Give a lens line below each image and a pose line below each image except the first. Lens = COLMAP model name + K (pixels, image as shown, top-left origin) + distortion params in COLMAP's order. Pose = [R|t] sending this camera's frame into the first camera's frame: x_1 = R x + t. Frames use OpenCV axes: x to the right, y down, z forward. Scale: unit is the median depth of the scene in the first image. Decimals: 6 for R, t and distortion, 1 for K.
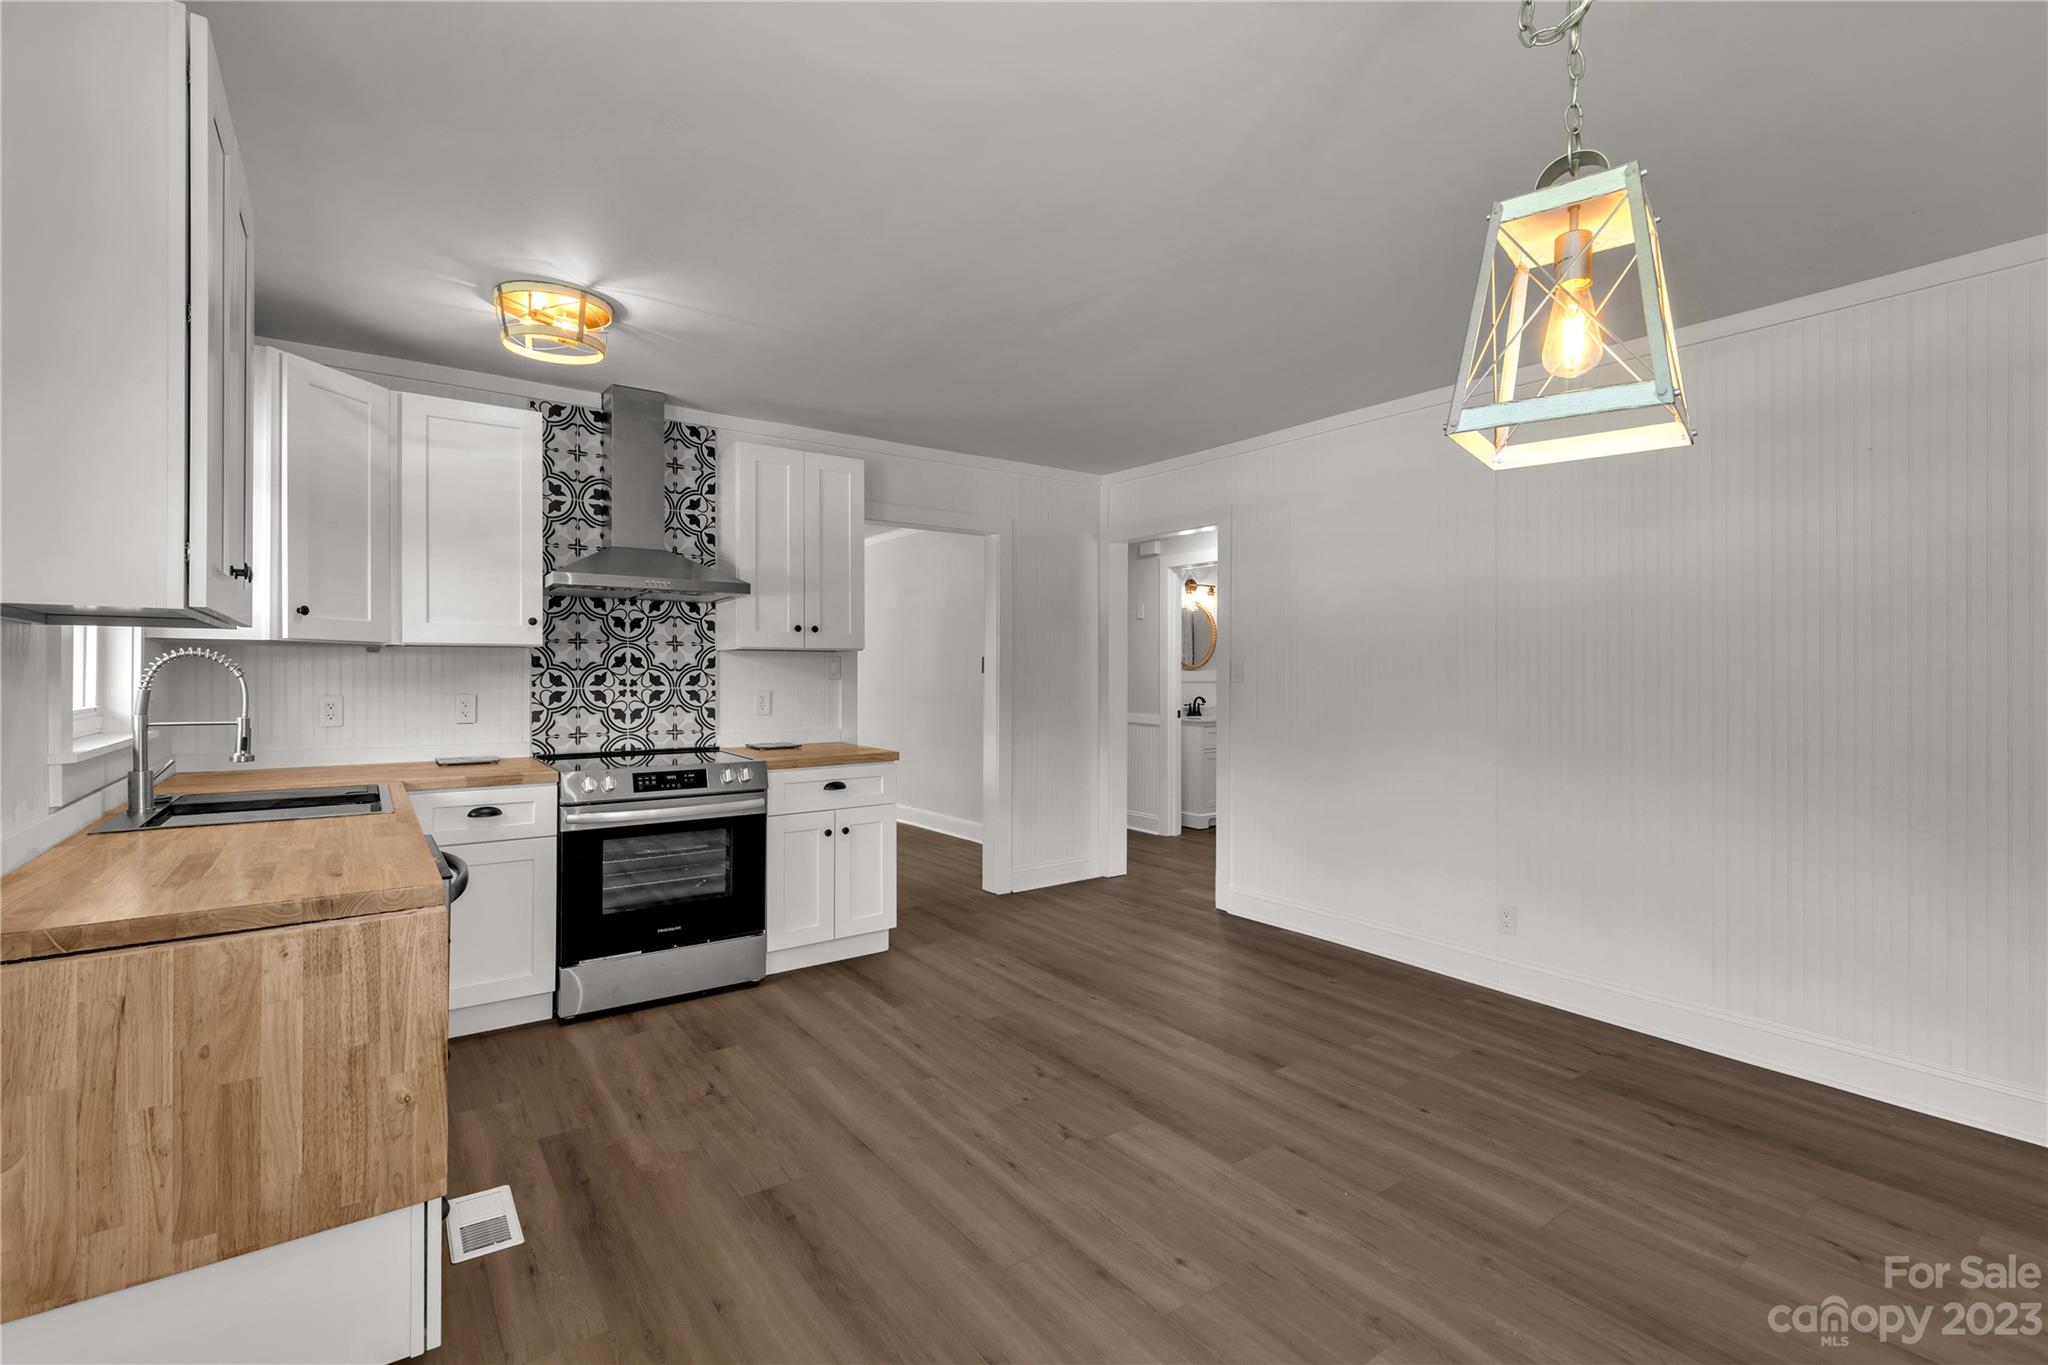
lens RADIAL K [[922.1, 0, 1024.4], [0, 922.1, 678.7], [0, 0, 1]] dist [0.003331, 0.000098]
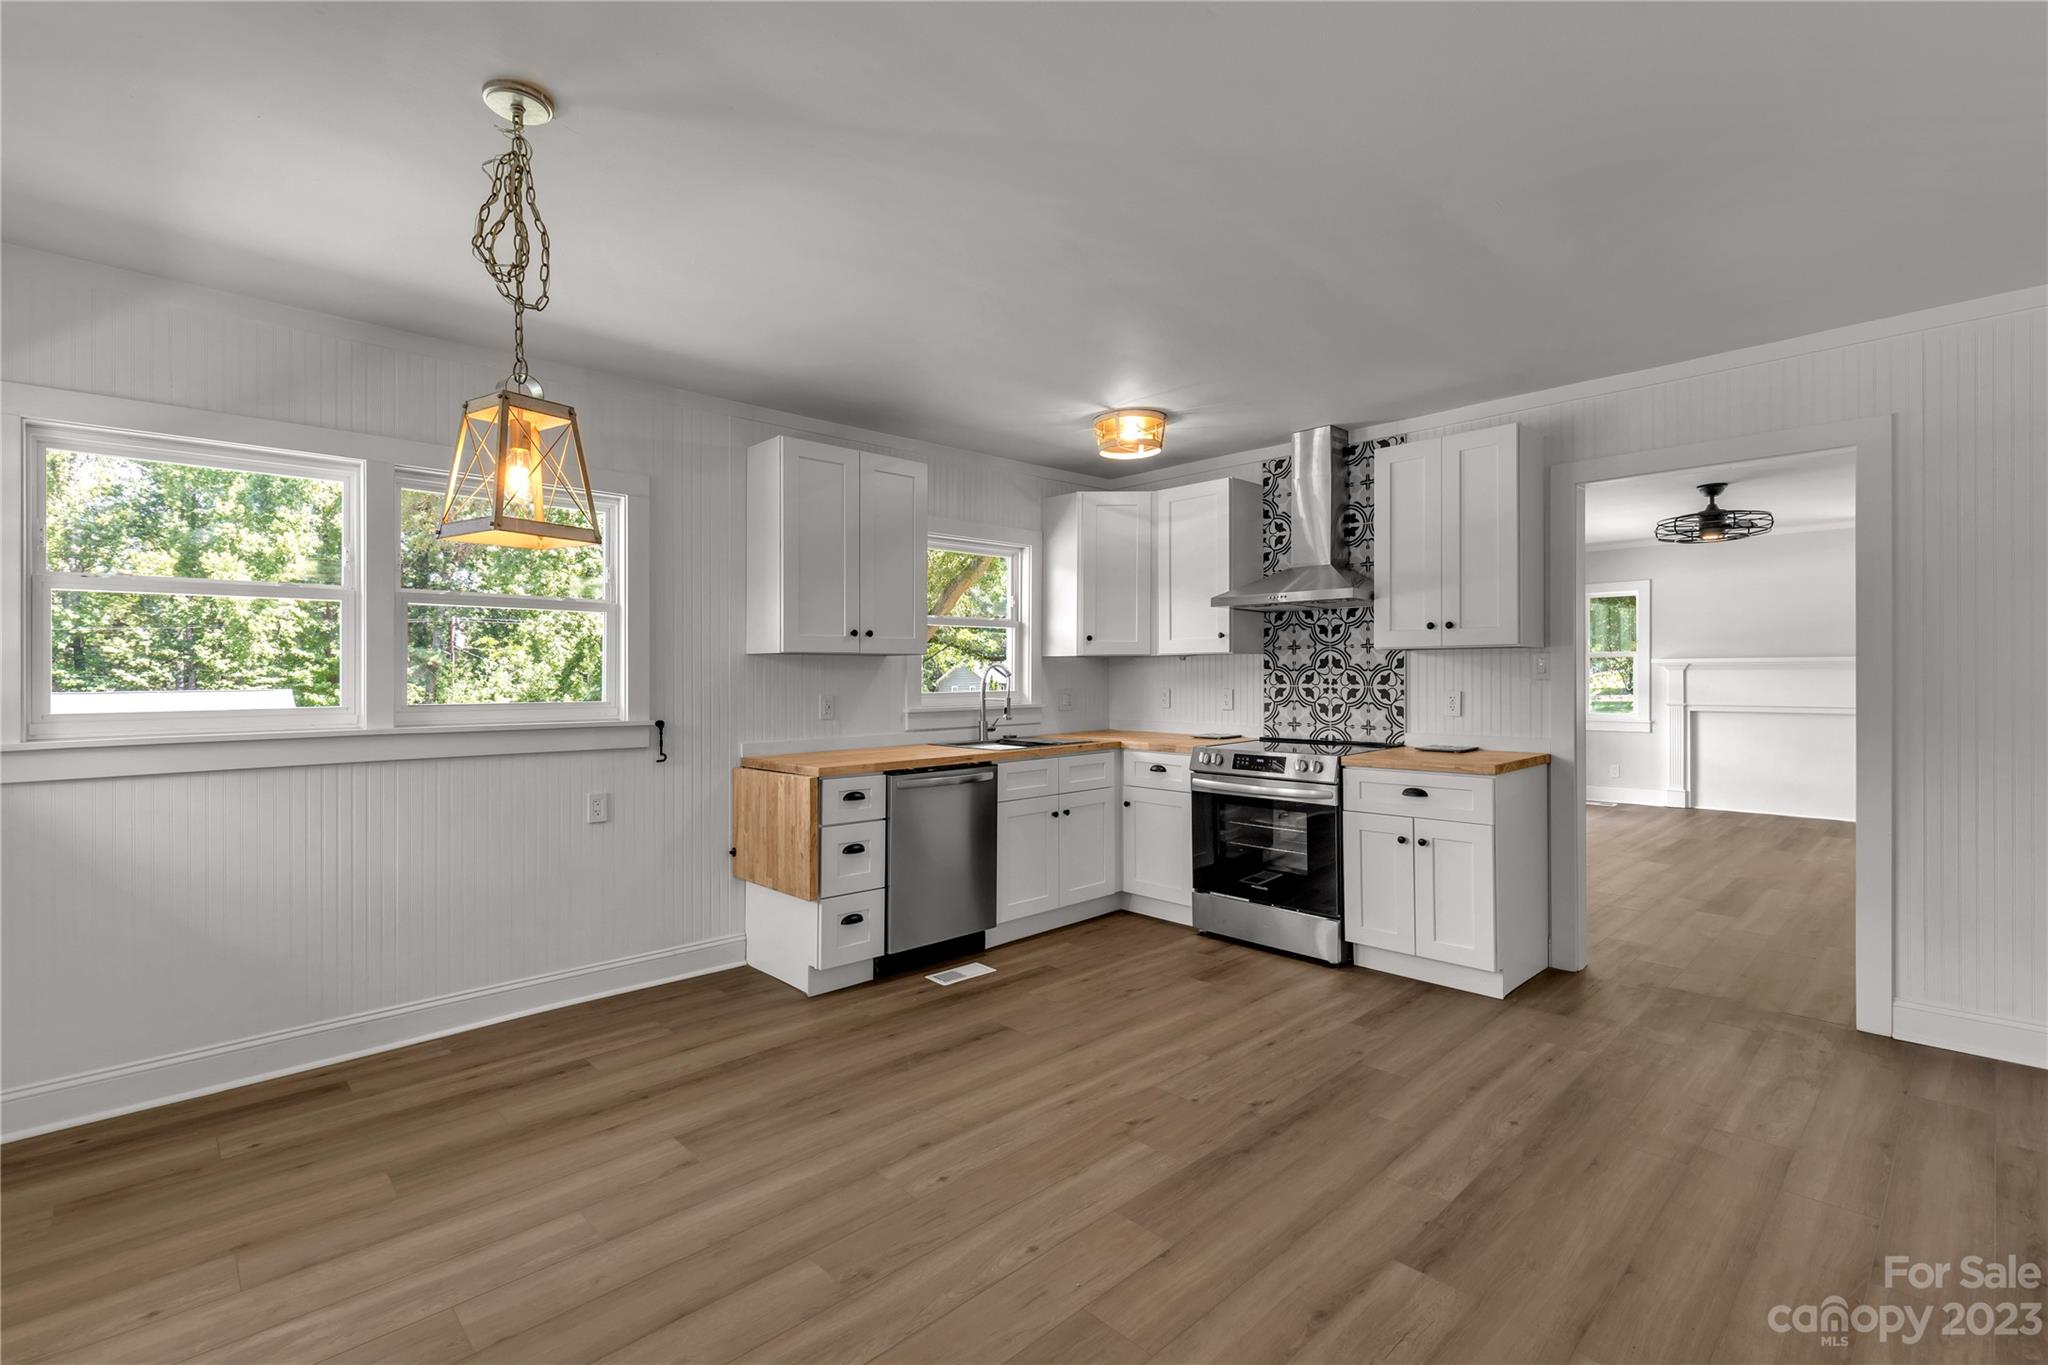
lens RADIAL K [[922.1, 0, 1020.9], [0, 922.1, 673.1], [0, 0, 1]] dist [0.003331, 0.000098]
pose [[0.127514, -0.002861, -0.991833, 0.684380], [-0.000939, 0.999995, -0.003006, -0.002506], [0.991836, 0.001315, 0.127511, 0.483998]]
